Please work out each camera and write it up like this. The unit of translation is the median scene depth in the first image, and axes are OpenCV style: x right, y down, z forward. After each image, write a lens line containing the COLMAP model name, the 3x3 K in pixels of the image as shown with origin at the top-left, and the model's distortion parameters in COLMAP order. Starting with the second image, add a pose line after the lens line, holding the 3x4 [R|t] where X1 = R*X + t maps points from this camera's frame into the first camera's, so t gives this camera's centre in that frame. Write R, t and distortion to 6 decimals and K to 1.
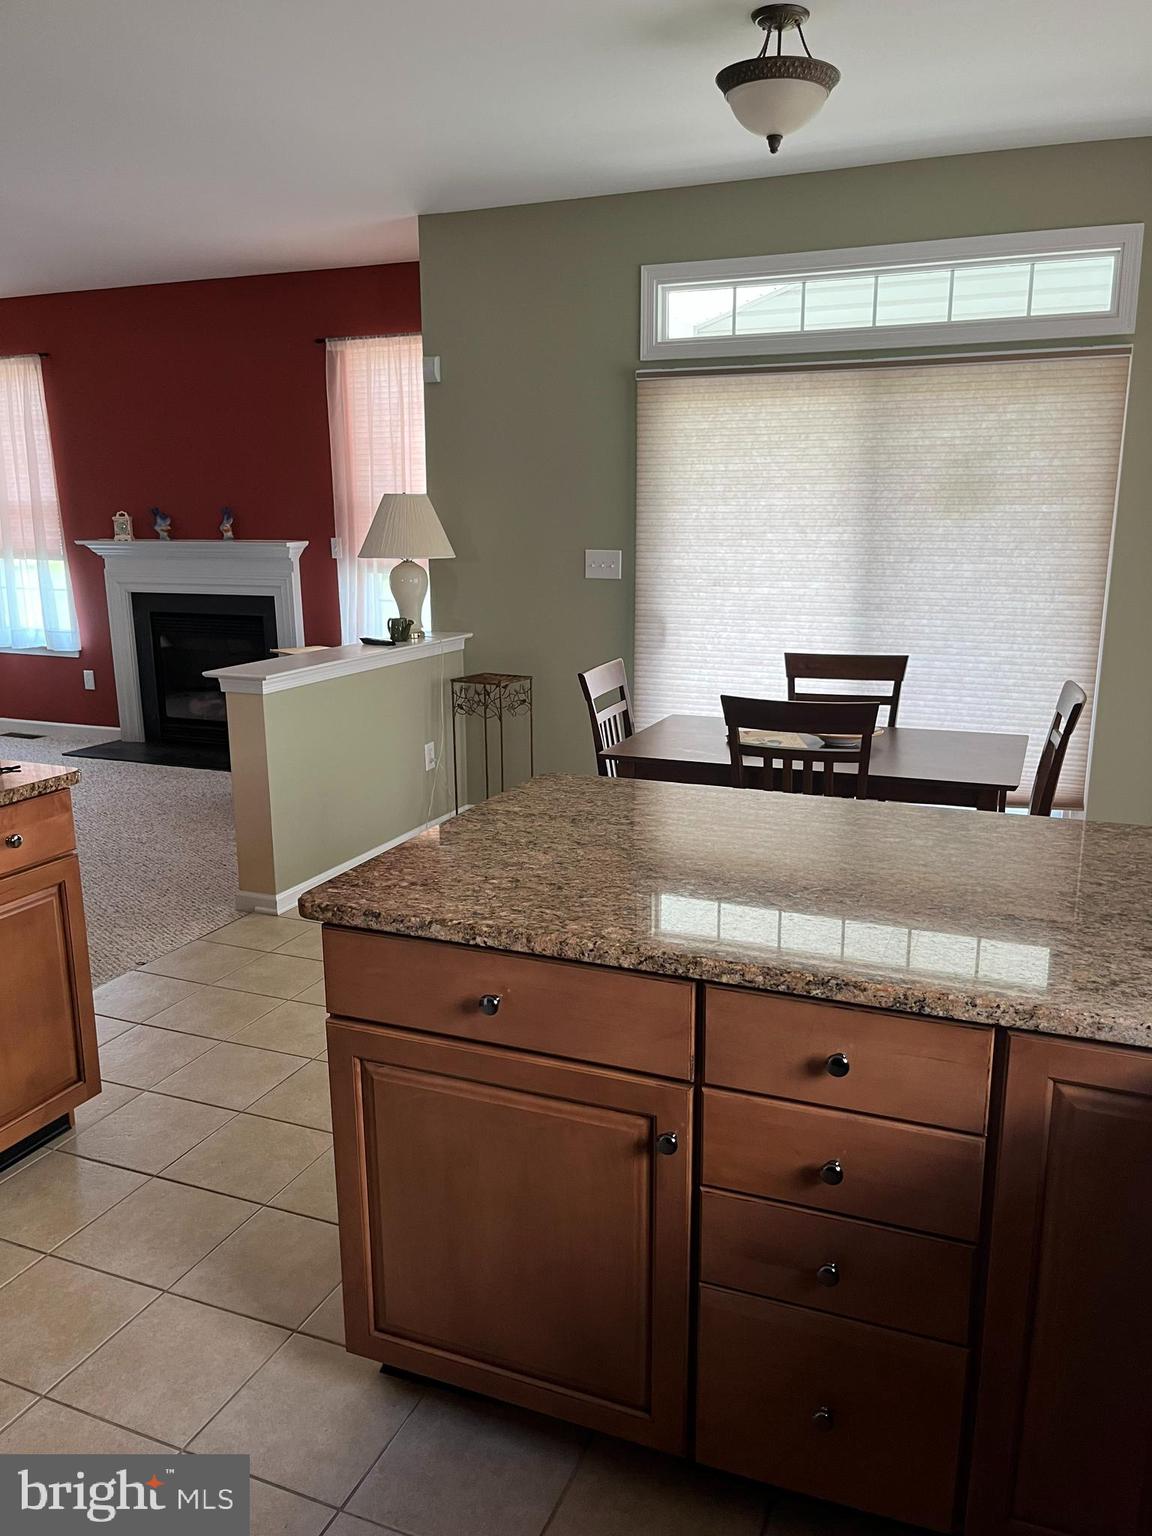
lens RADIAL K [[1145.5, 0, 579.4], [0, 1145.5, 776.3], [0, 0, 1]] dist [0.032680, -0.070351]
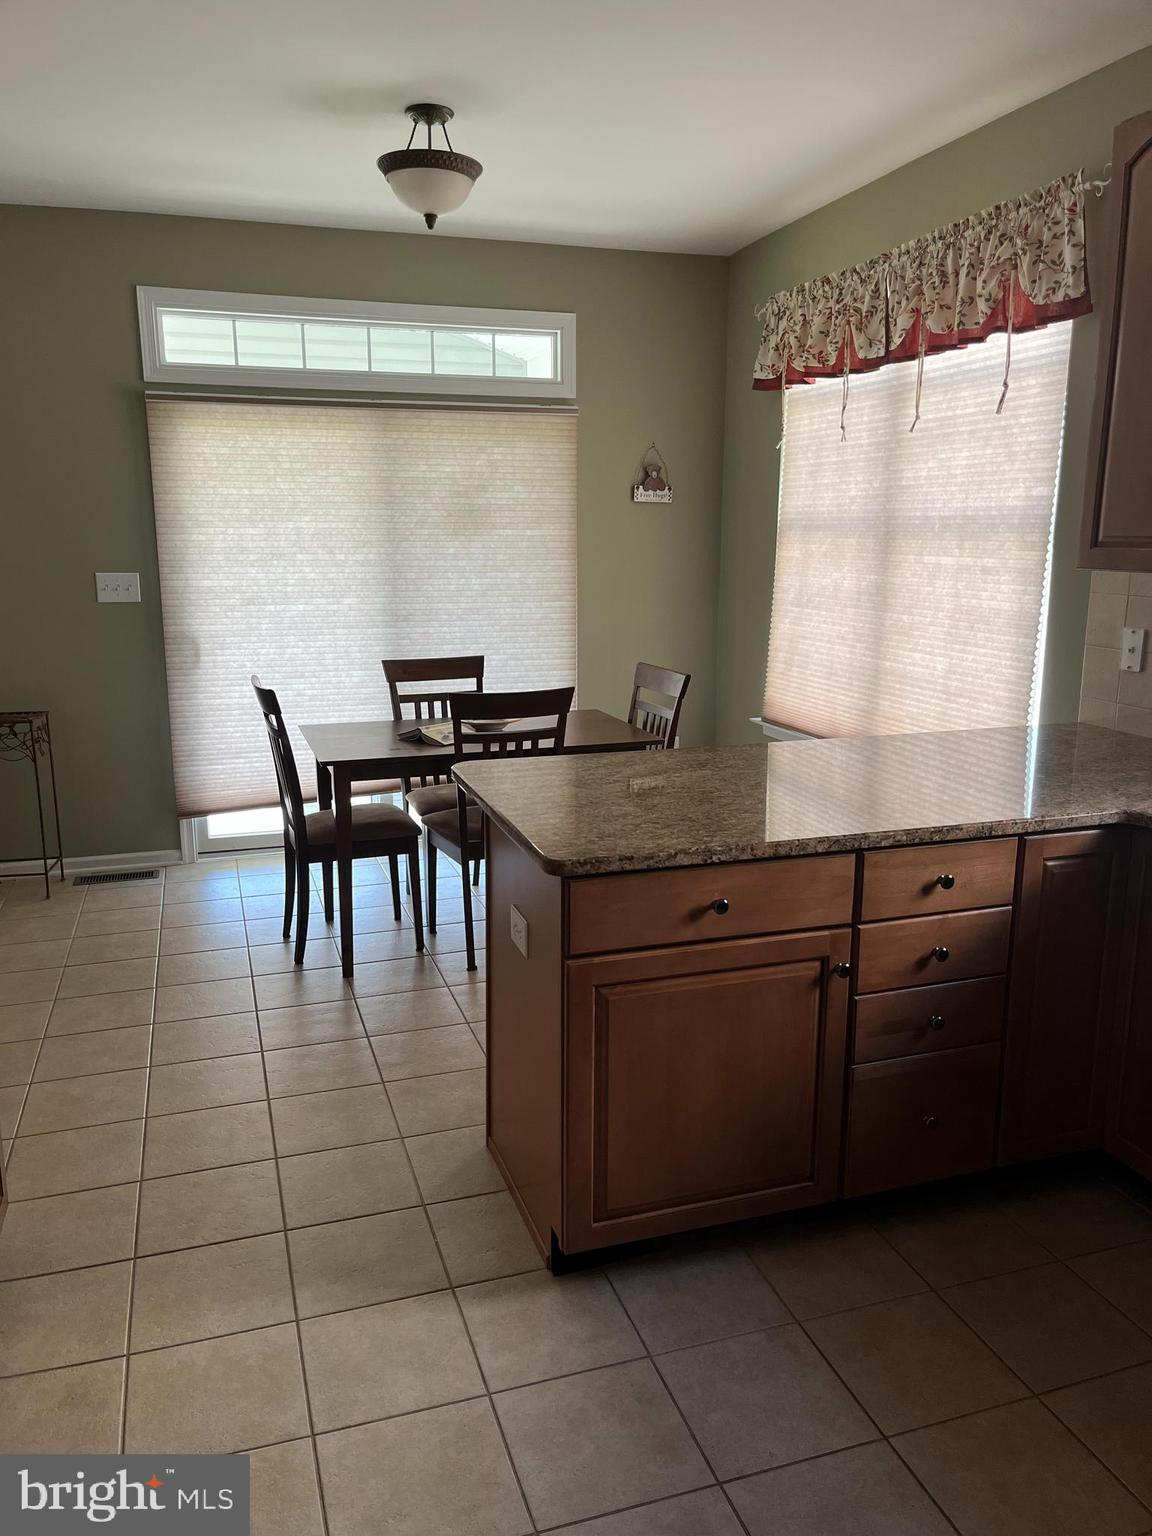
lens RADIAL K [[1148.9, 0, 577.3], [0, 1148.9, 772.1], [0, 0, 1]] dist [0.002701, -0.003542]
pose [[0.762760, -0.127674, 0.633954, -0.368045], [0.142182, 0.989439, 0.028195, -0.004983], [-0.630858, 0.068631, 0.772857, 0.027521]]
